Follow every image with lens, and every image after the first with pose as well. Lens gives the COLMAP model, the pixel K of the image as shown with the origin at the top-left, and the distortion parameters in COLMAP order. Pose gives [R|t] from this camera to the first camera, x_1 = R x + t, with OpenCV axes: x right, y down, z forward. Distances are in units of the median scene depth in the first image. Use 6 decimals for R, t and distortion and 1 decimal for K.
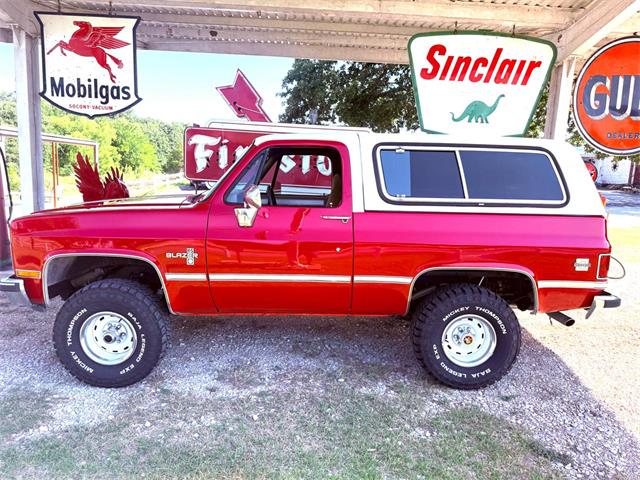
lens RADIAL K [[479.6, 0, 314.4], [0, 479.6, 236.0], [0, 0, 1]] dist [0.030507, -0.037875]
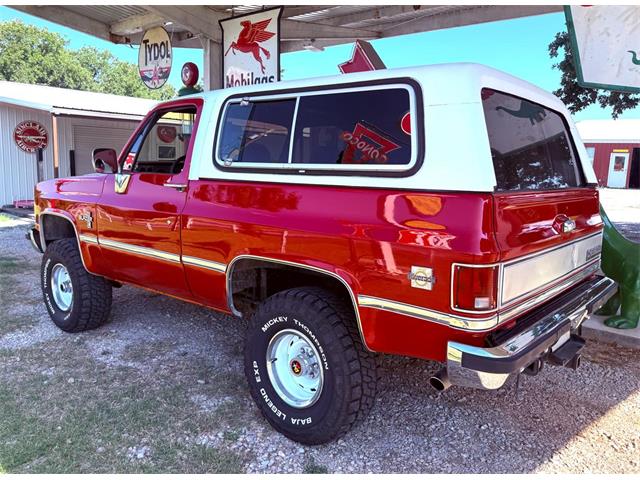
lens RADIAL K [[530.4, 0, 321.8], [0, 530.4, 232.4], [0, 0, 1]] dist [0.041934, -0.023174]
pose [[0.732248, 0.074437, -0.676958, 0.864224], [-0.097780, 0.995201, 0.003664, 0.015482], [0.673982, 0.063510, 0.736013, 0.453765]]
